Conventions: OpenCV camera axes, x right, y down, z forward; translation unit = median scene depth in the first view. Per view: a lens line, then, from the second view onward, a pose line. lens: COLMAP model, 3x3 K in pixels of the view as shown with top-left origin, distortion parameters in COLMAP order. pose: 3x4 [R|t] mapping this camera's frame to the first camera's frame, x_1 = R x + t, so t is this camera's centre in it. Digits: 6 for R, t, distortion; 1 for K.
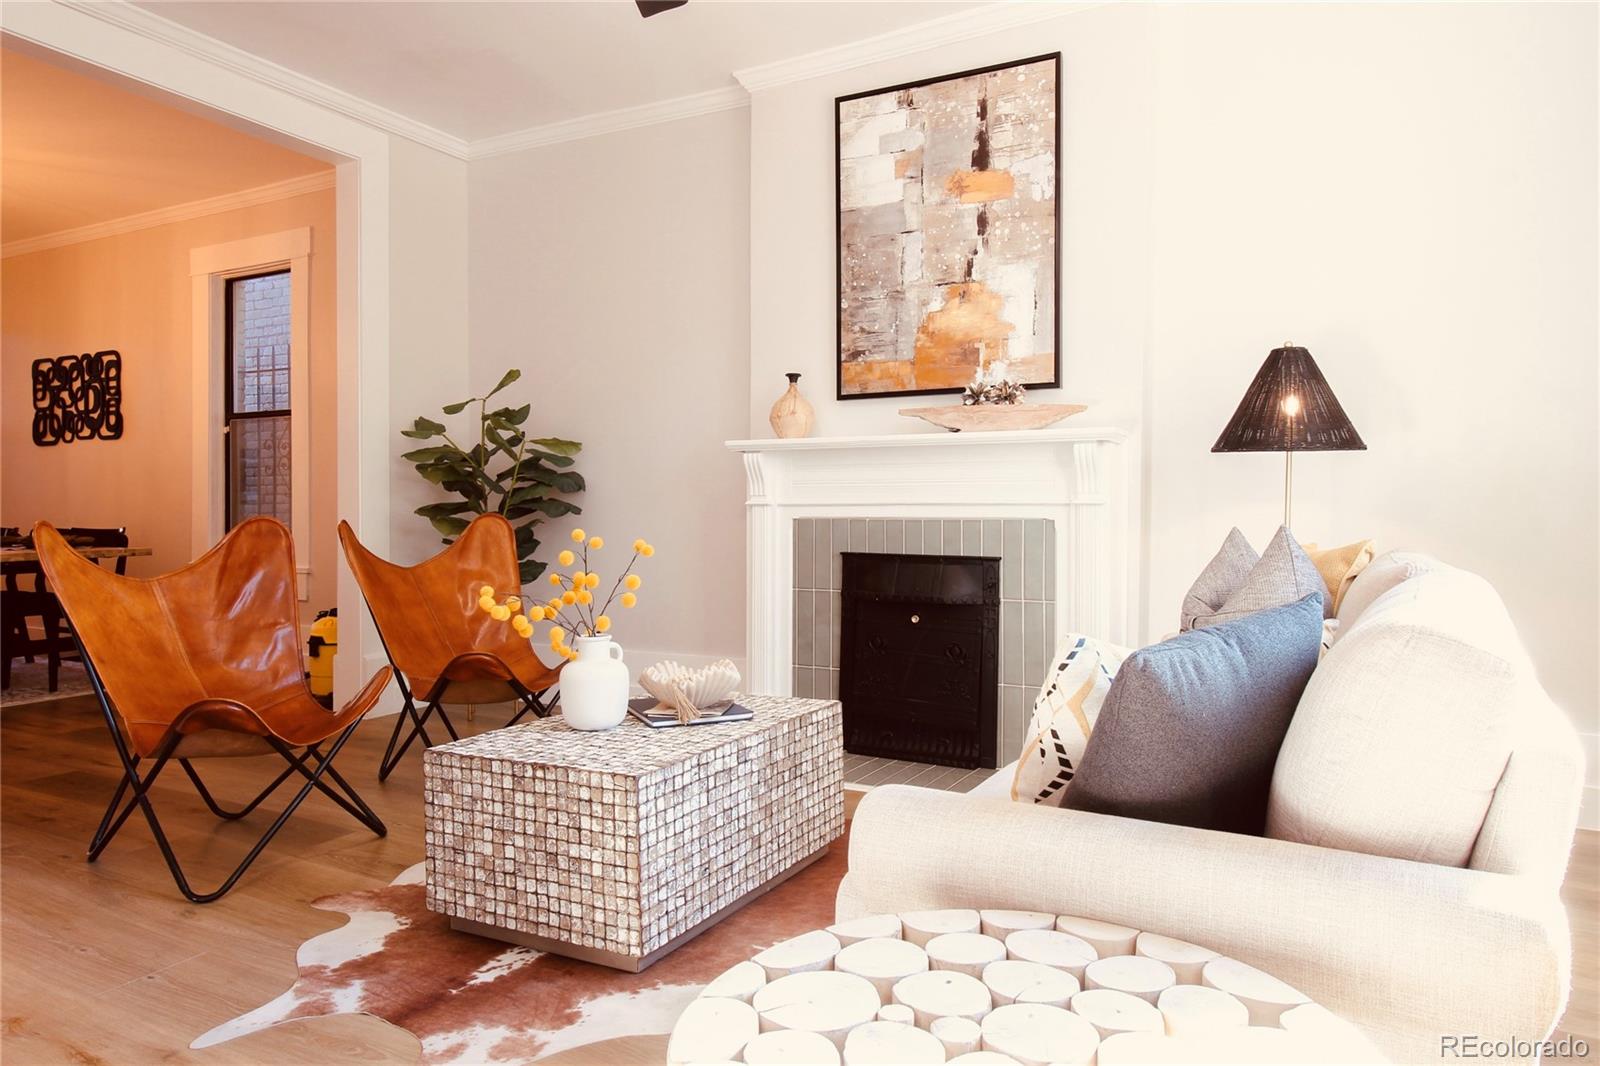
lens RADIAL K [[1038.3, 0, 805.4], [0, 1038.3, 526.1], [0, 0, 1]] dist [0.004719, 0.000519]
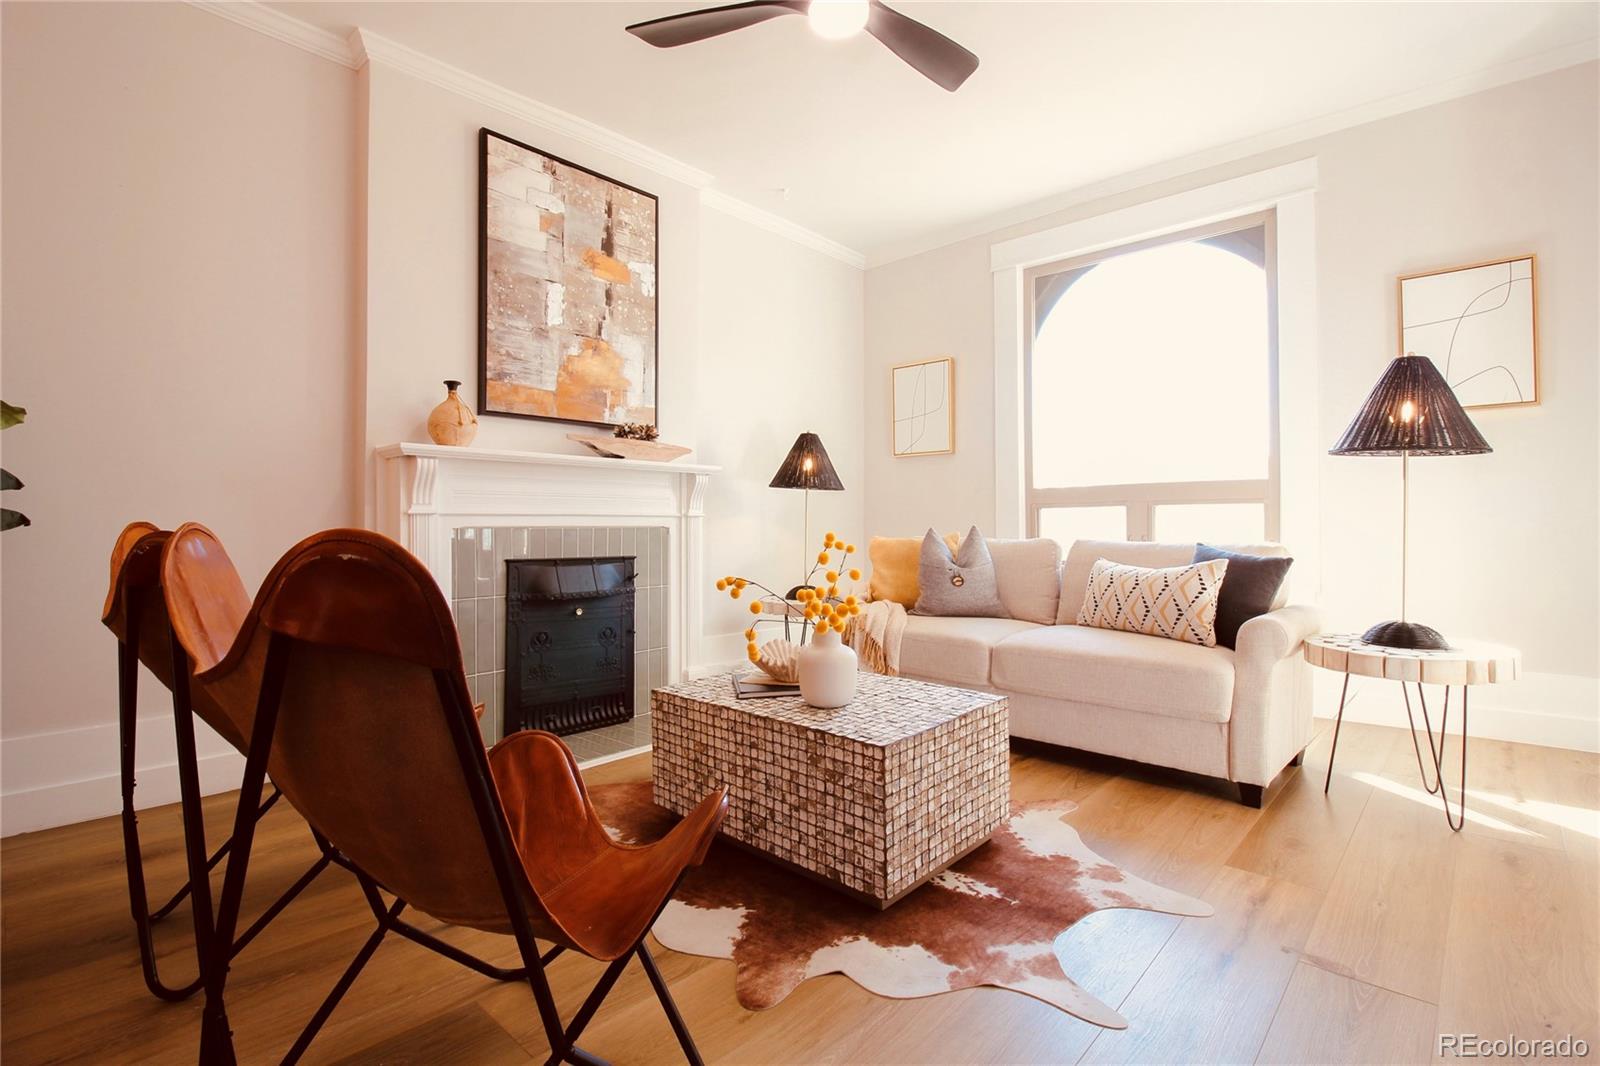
lens RADIAL K [[753.7, 0, 803.3], [0, 753.7, 529.6], [0, 0, 1]] dist [-0.003869, -0.010542]
pose [[0.236941, -0.005462, 0.971509, -0.681992], [0.018642, 0.999826, 0.001075, -0.000634], [-0.971345, 0.017856, 0.237001, 0.553146]]
